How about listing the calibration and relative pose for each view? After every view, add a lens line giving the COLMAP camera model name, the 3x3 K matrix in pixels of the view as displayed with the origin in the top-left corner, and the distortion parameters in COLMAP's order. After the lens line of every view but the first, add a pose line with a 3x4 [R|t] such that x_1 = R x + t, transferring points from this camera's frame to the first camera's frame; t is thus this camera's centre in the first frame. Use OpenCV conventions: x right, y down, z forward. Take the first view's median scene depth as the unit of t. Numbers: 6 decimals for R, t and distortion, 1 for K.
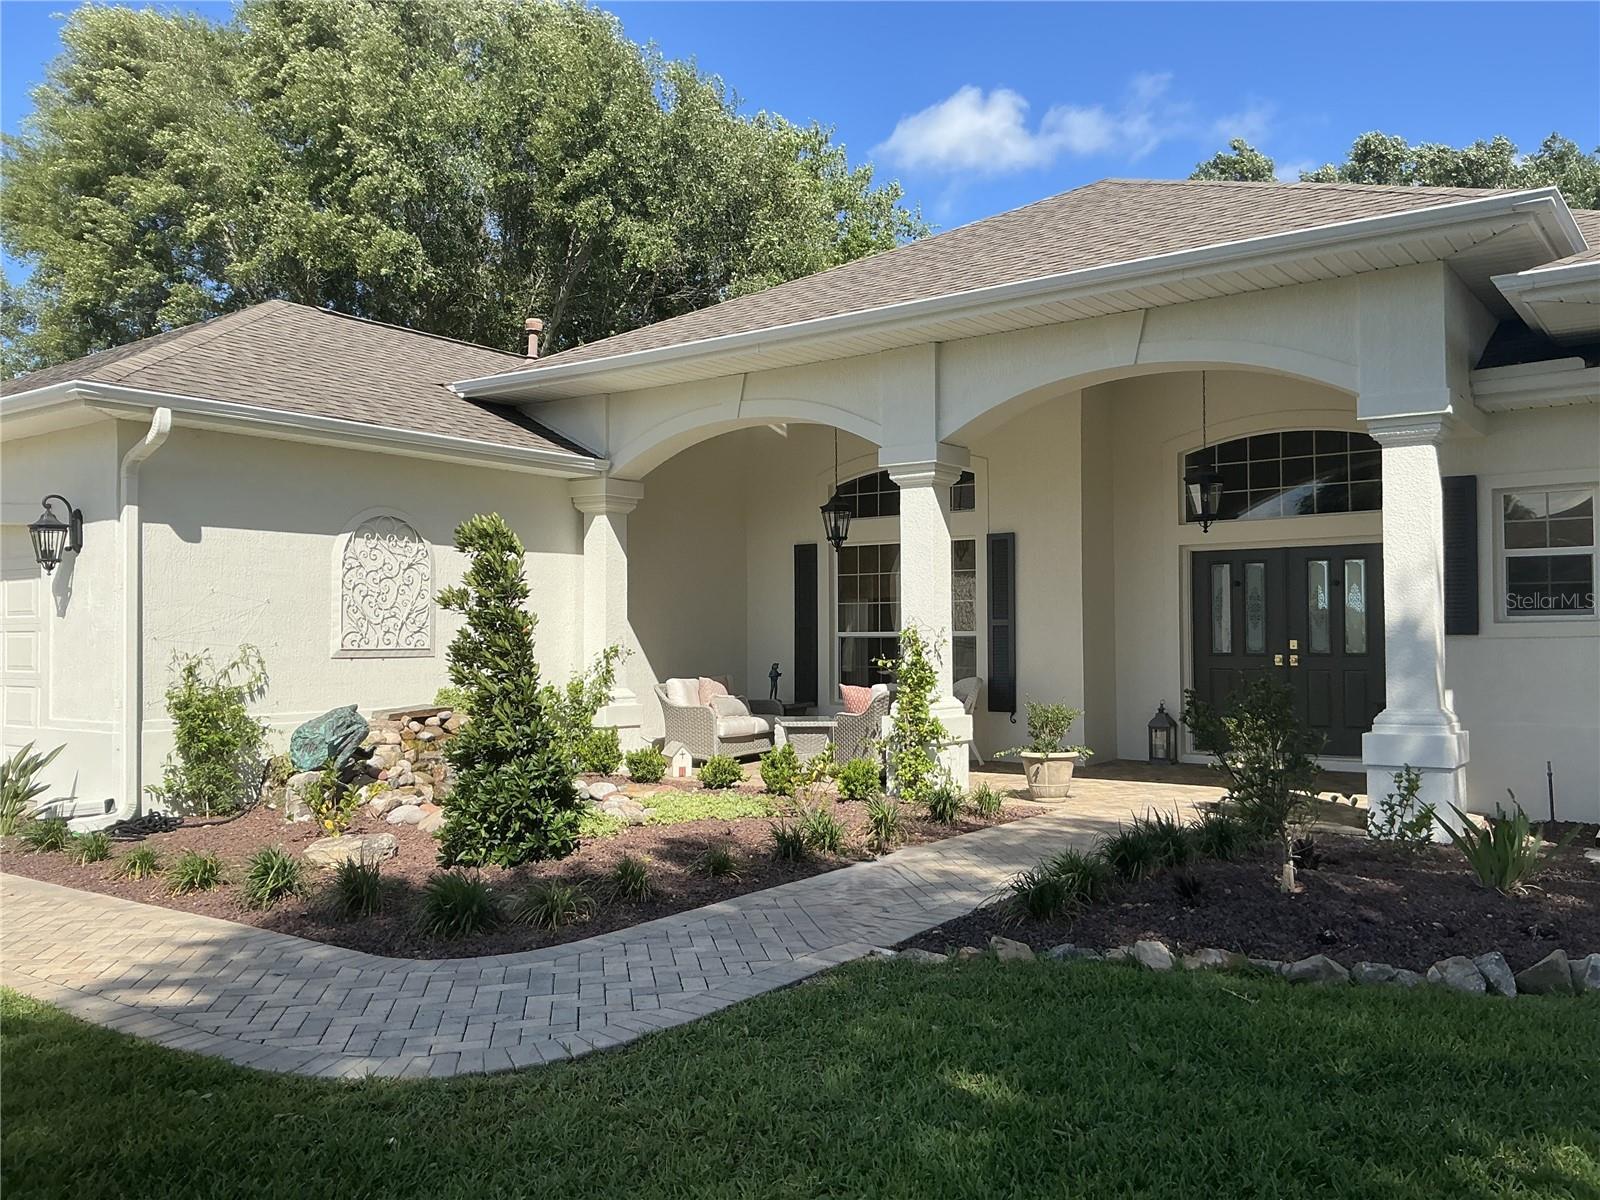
lens RADIAL K [[1312.8, 0, 800.0], [0, 1312.8, 600.0], [0, 0, 1]] dist [0.079681, -0.050749]
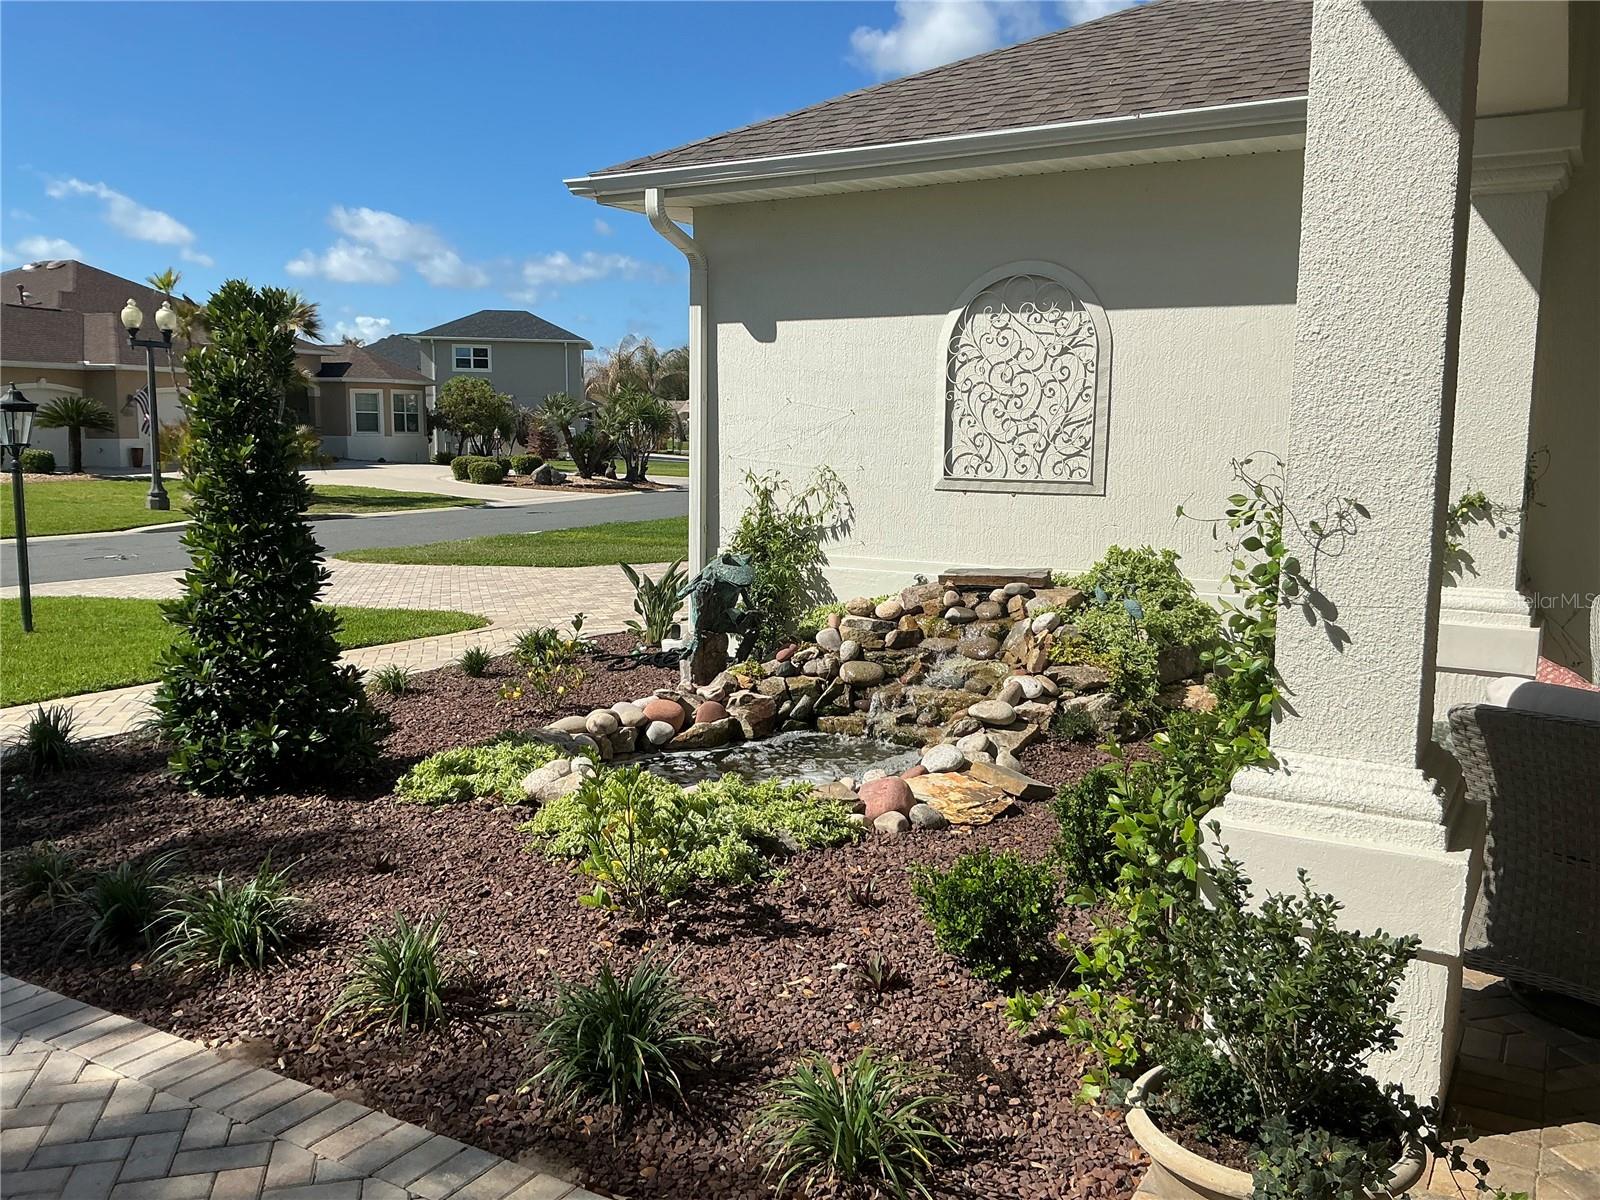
lens RADIAL K [[1312.8, 0, 800.0], [0, 1312.8, 600.0], [0, 0, 1]] dist [0.079681, -0.050749]
pose [[0.111781, 0.132935, -0.984801, 0.353001], [0.018451, 0.990564, 0.135807, 0.004889], [0.993562, -0.033351, 0.108274, 0.851353]]
